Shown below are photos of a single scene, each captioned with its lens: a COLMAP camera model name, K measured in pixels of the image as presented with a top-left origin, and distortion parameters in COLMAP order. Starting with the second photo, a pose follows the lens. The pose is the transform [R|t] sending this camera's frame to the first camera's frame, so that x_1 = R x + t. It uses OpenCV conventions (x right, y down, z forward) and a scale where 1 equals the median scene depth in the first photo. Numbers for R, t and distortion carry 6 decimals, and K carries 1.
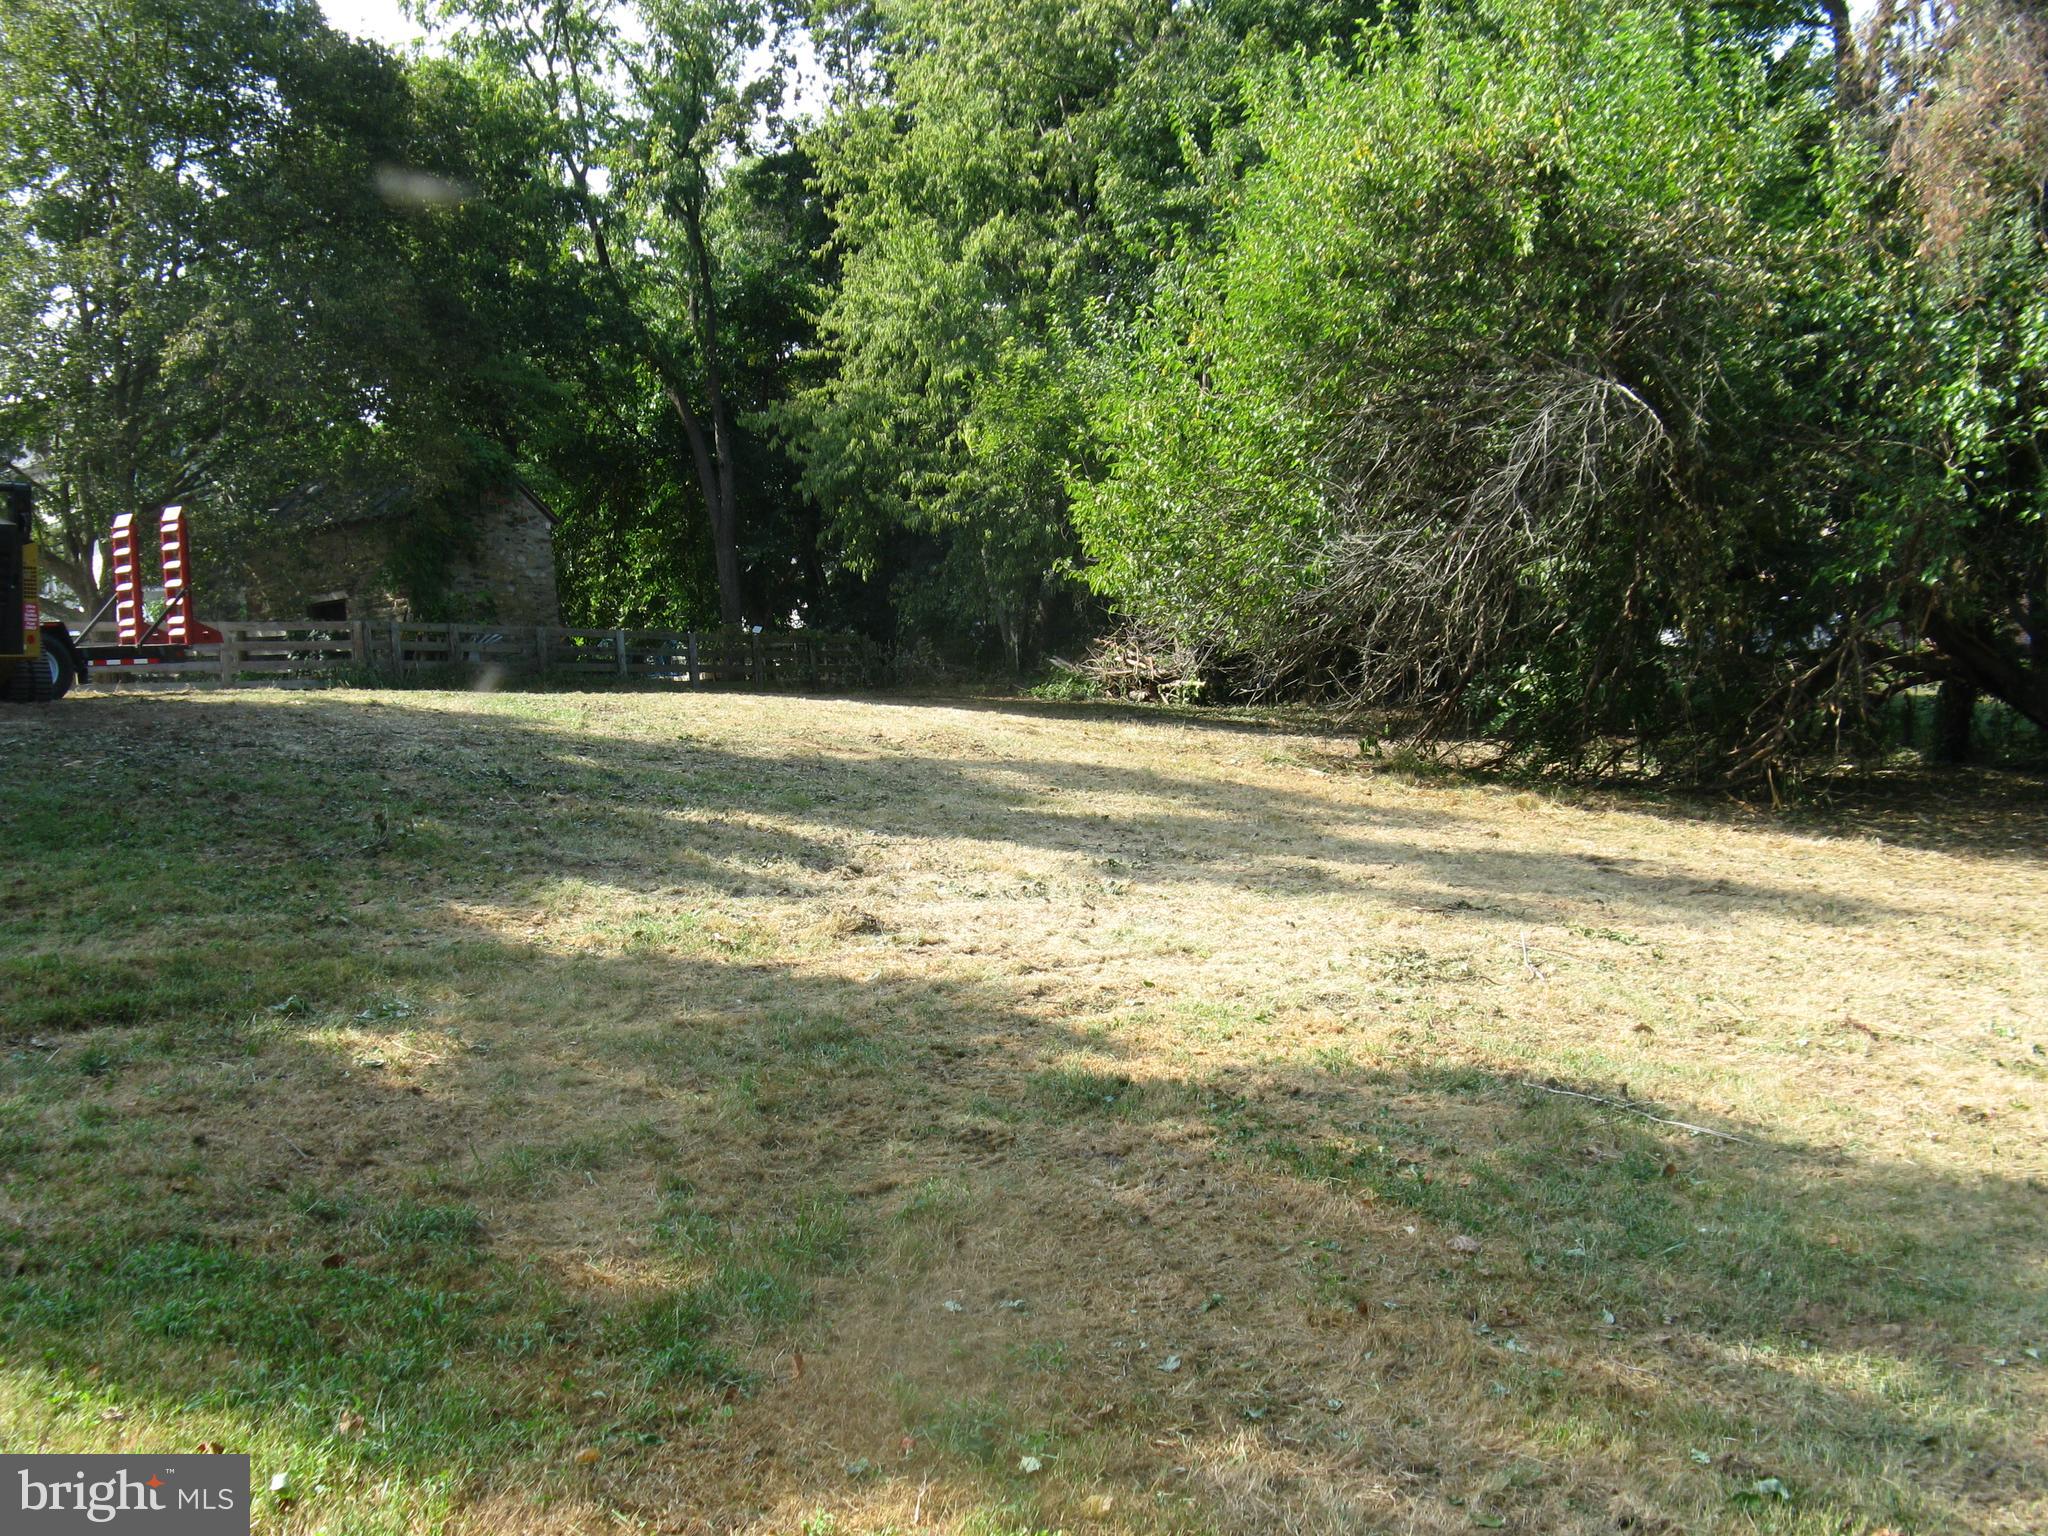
lens RADIAL K [[2131.7, 0, 970.2], [0, 2131.7, 775.4], [0, 0, 1]] dist [-0.089813, 0.000000]
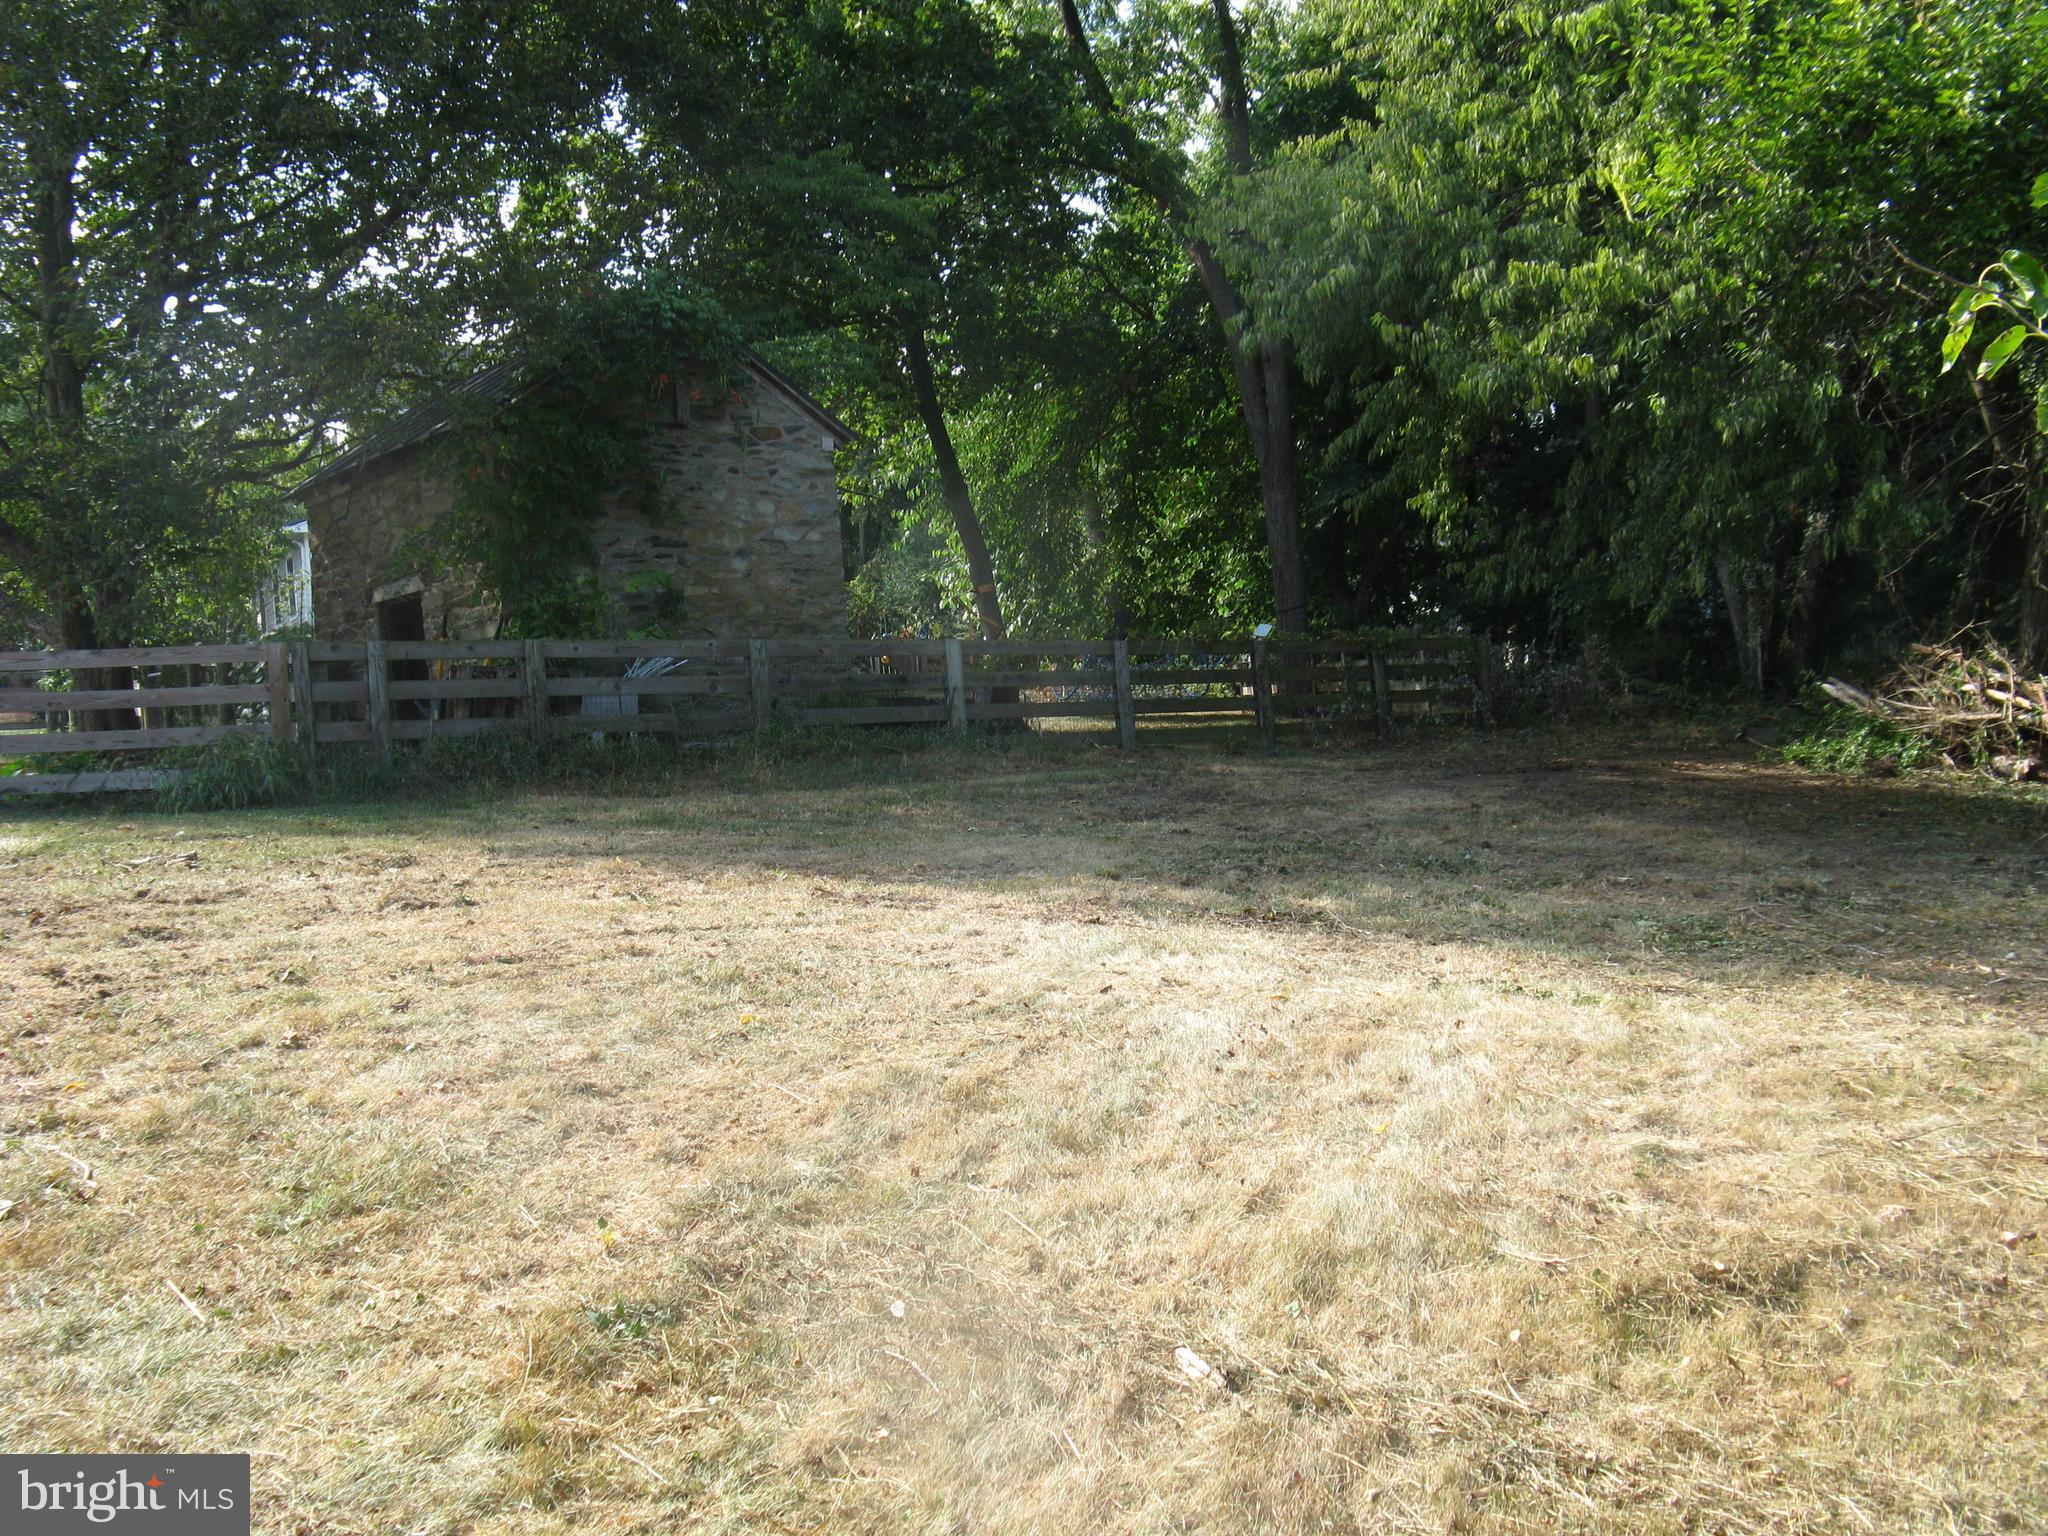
lens RADIAL K [[2177.9, 0, 1037.8], [0, 2177.9, 784.8], [0, 0, 1]] dist [-0.080760, 0.000000]
pose [[0.953159, 0.009472, -0.302321, 0.017165], [-0.005051, 0.999869, 0.015400, -0.043952], [0.302427, -0.013151, 0.953082, 0.527913]]
